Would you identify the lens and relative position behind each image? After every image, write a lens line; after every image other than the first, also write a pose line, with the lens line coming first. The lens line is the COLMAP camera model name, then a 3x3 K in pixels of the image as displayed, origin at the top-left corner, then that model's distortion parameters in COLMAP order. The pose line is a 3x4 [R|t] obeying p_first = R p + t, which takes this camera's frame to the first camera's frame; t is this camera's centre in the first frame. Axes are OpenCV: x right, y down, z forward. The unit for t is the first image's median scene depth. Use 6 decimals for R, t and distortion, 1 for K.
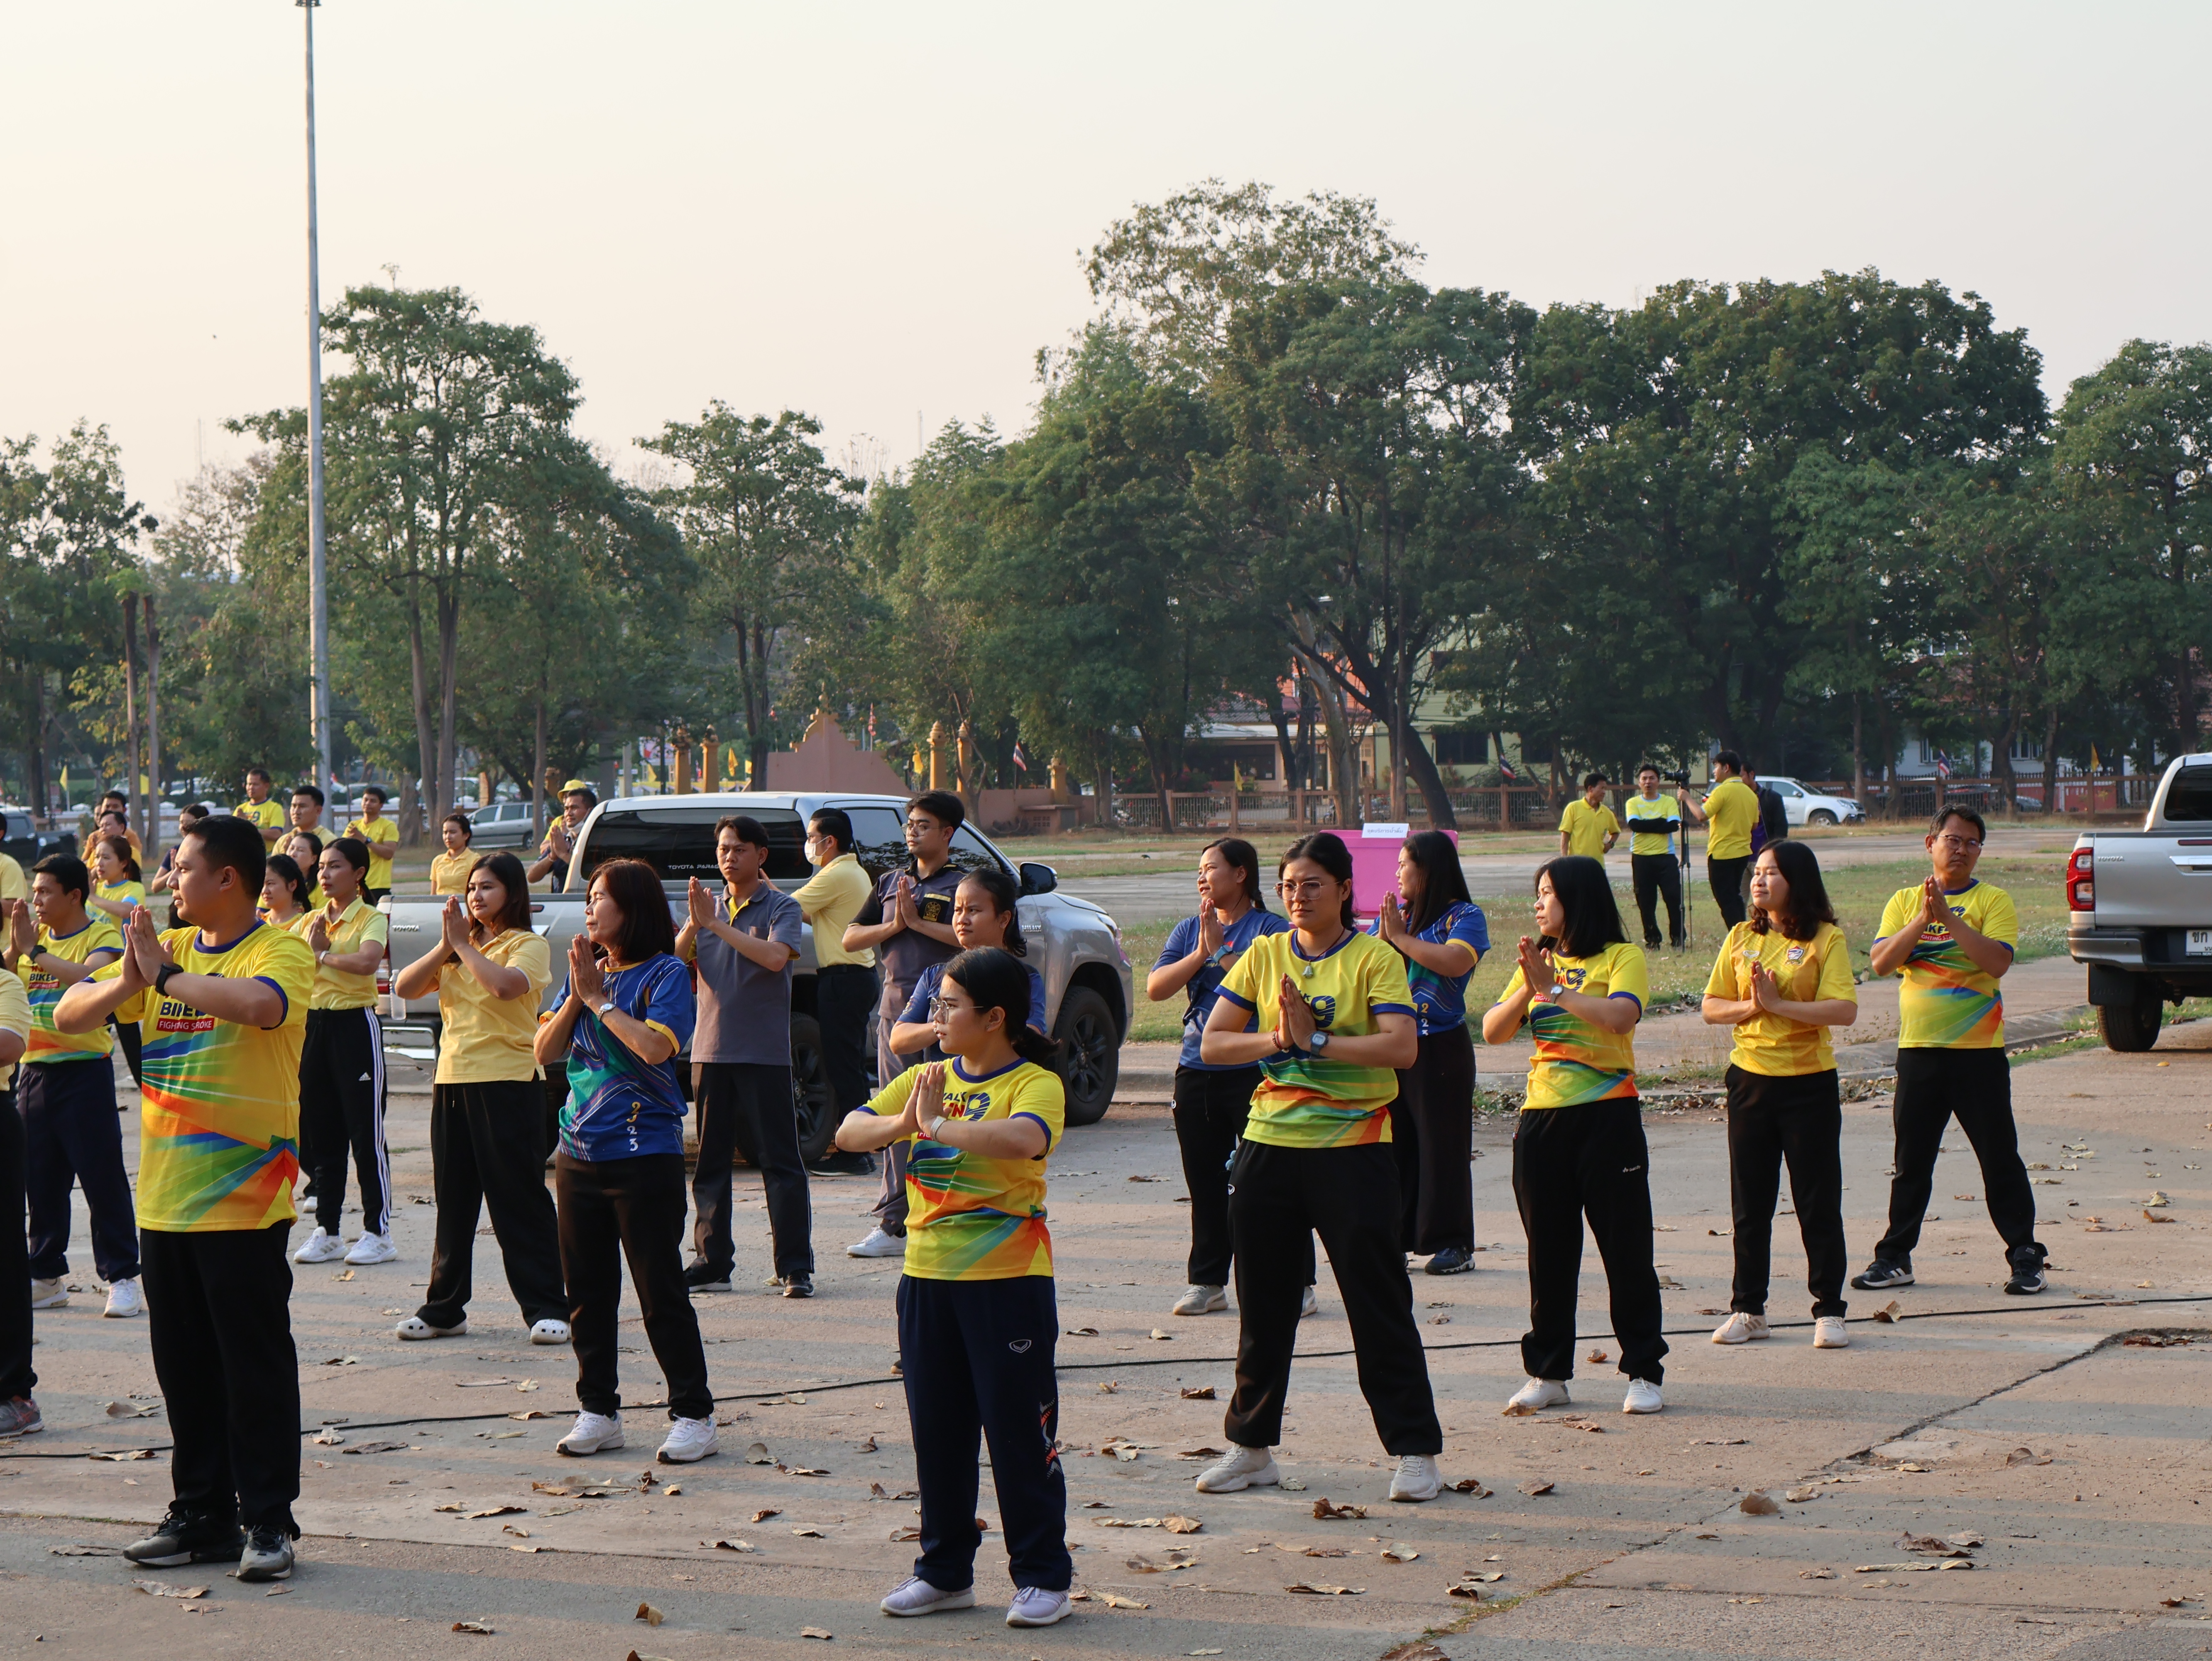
lens RADIAL K [[4928.3, 0, 1108.7], [0, 4928.3, 839.4], [0, 0, 1]] dist [0.007675, 0.000000]
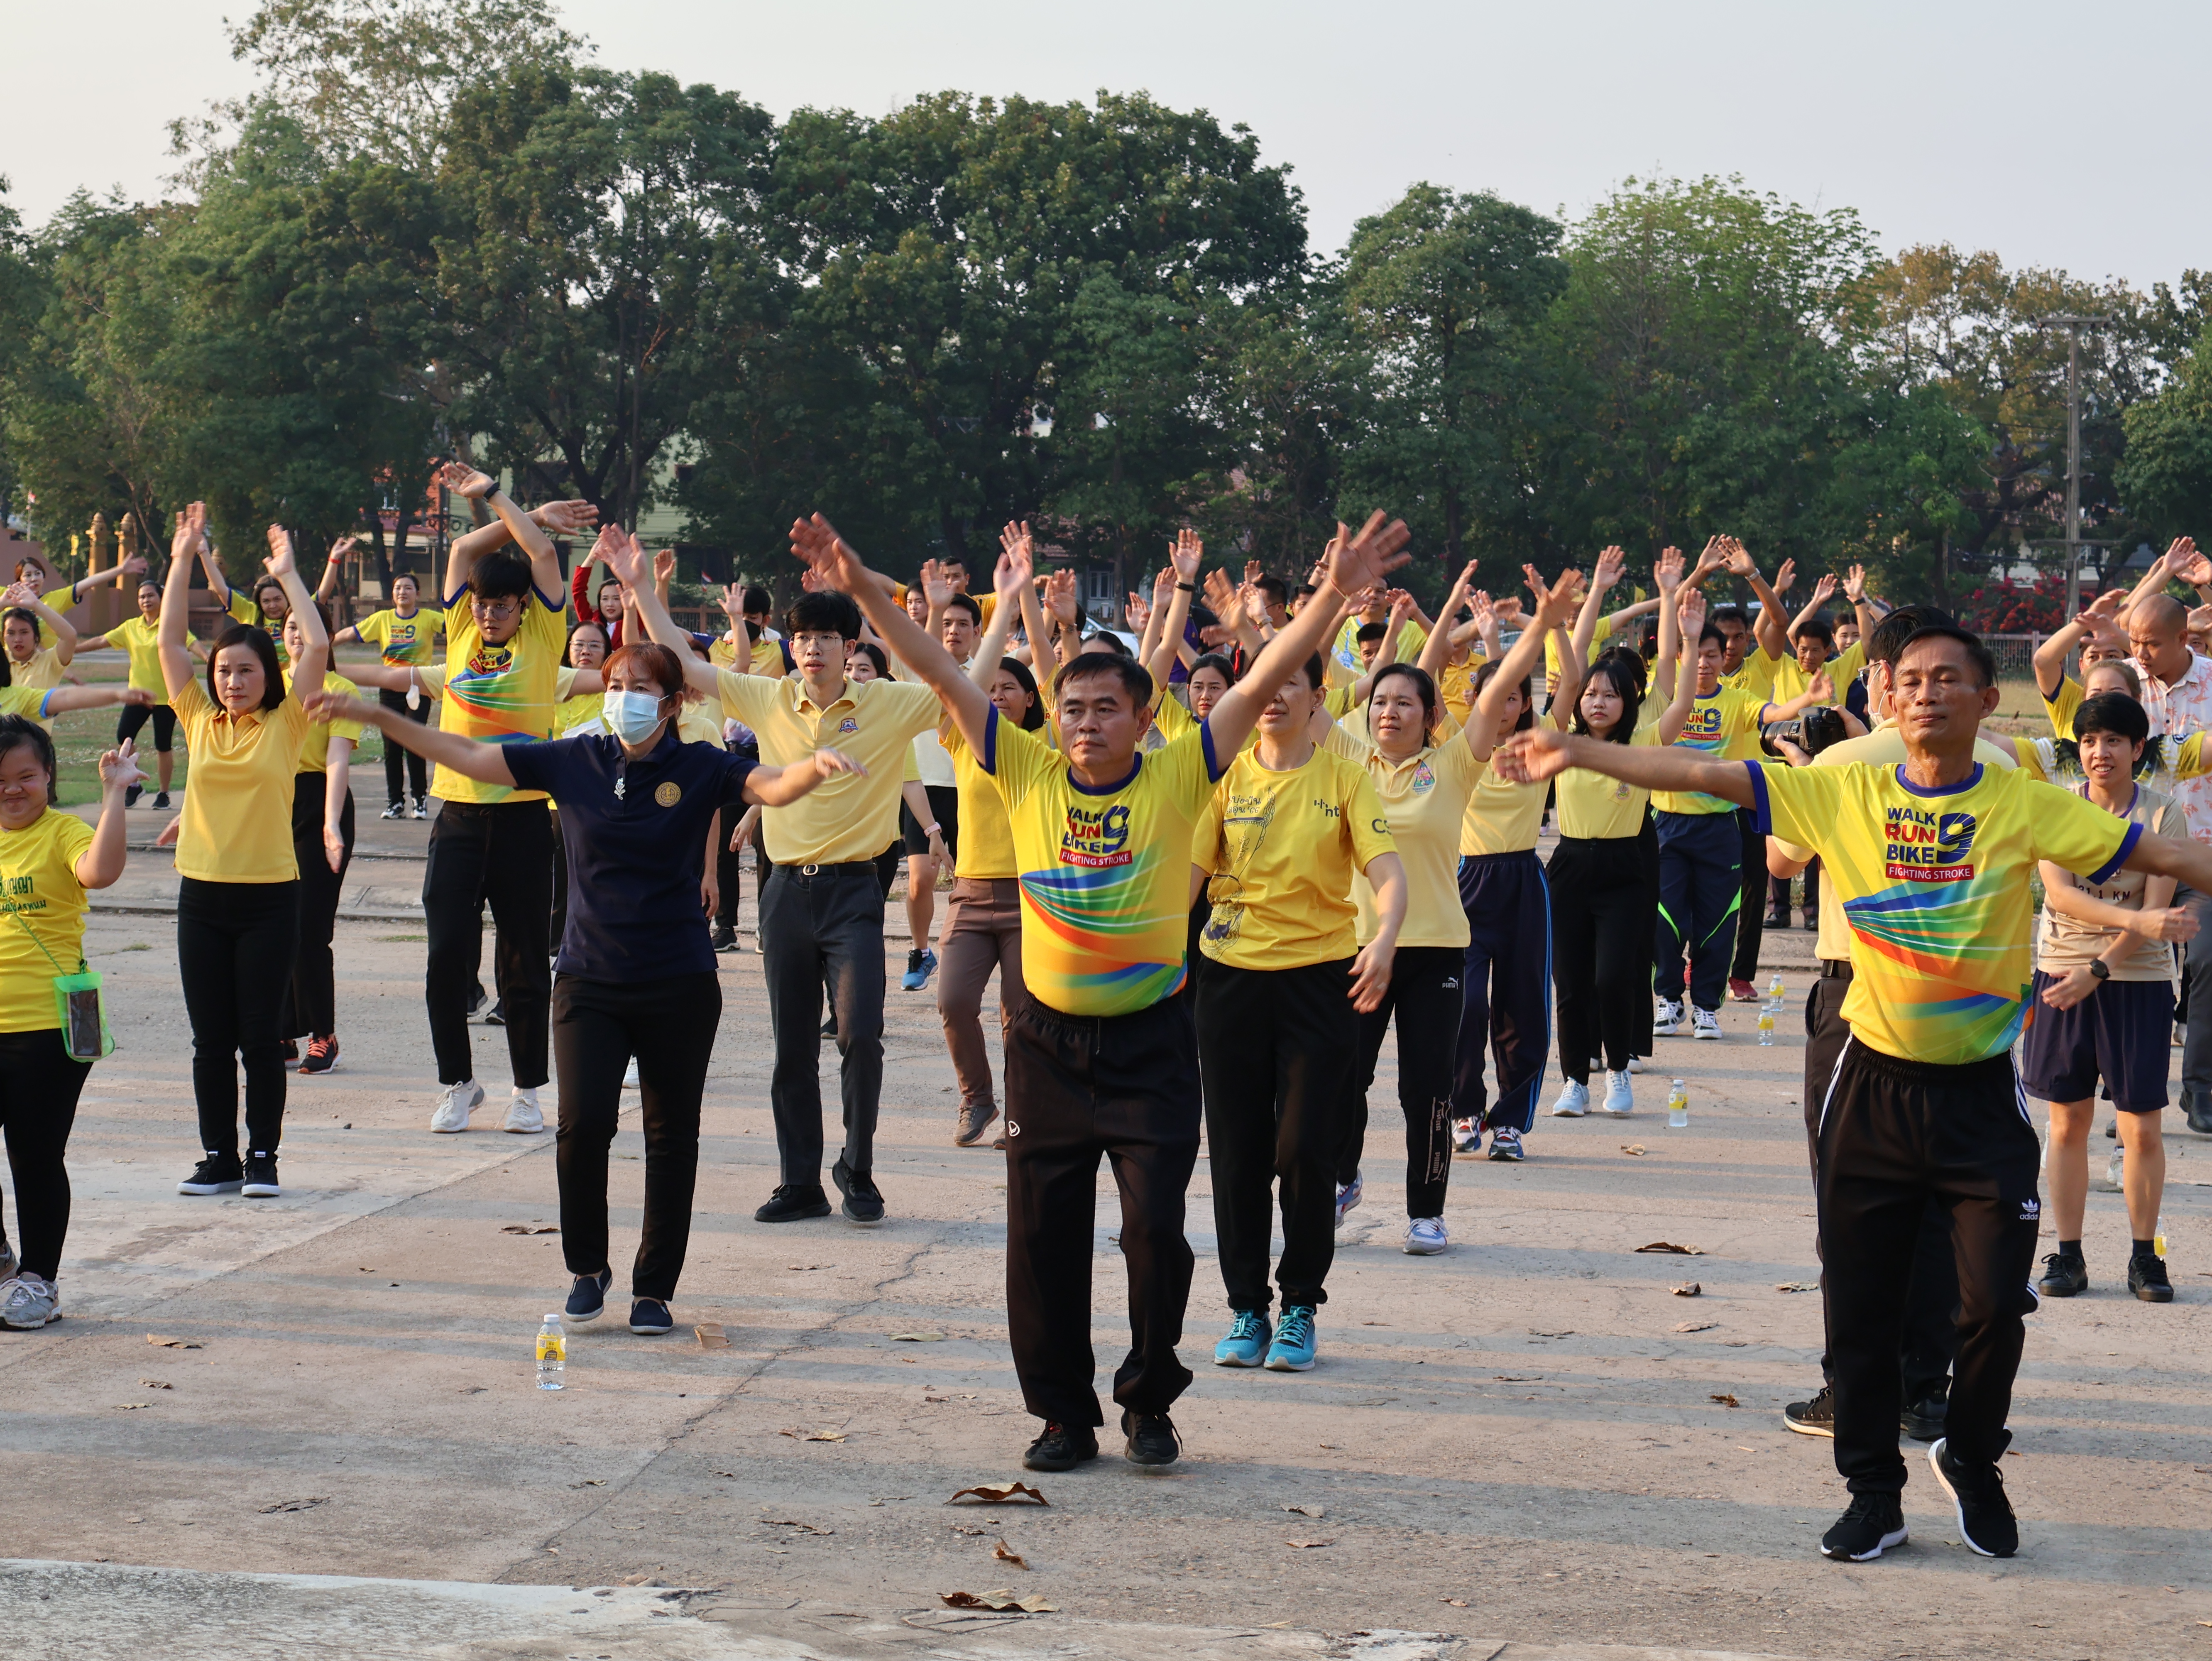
lens RADIAL K [[4928.3, 0, 1054.0], [0, 4928.3, 760.7], [0, 0, 1]] dist [0.007675, 0.000000]
pose [[0.966152, 0.032933, 0.255864, -0.106139], [-0.038113, 0.999156, 0.015311, 0.001907], [-0.255144, -0.024545, 0.966592, 0.059294]]
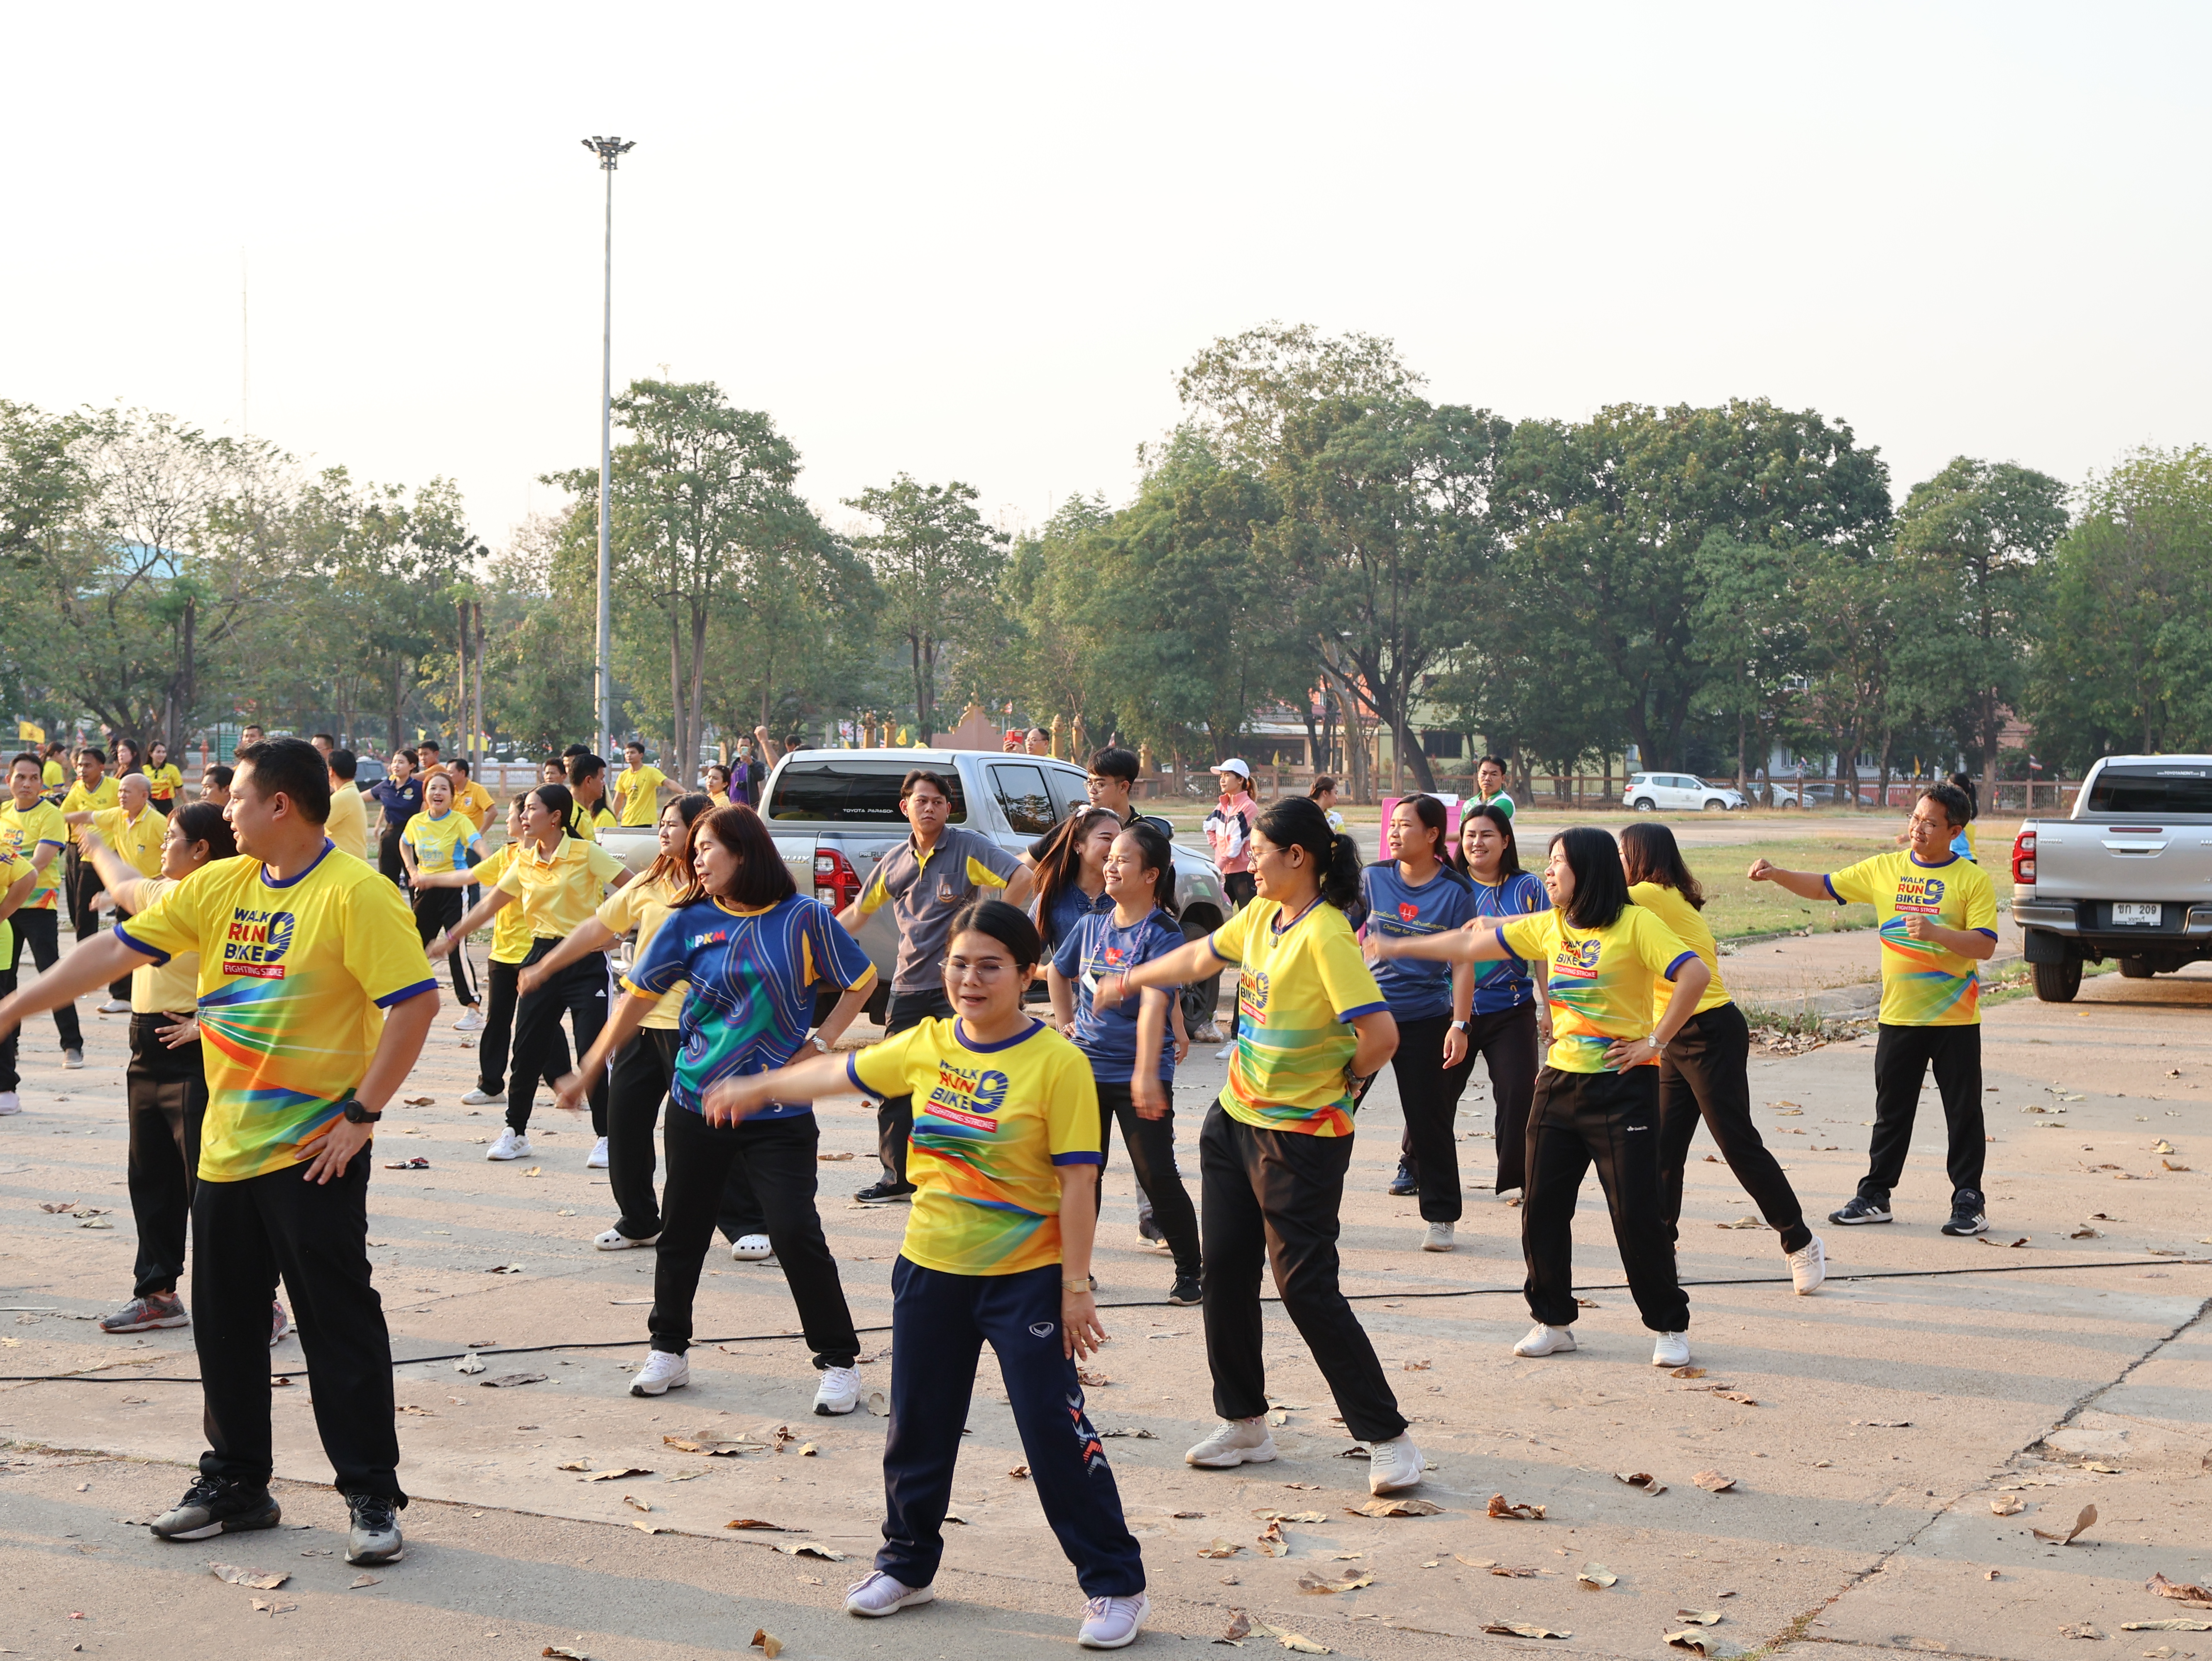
lens RADIAL K [[3554.8, 0, 1099.6], [0, 3554.8, 847.0], [0, 0, 1]] dist [0.013042, 0.000000]
pose [[0.999306, 0.030663, -0.021157, -0.001696], [-0.030414, 0.999465, 0.012024, 0.000373], [0.021515, -0.011372, 0.999704, 0.025429]]
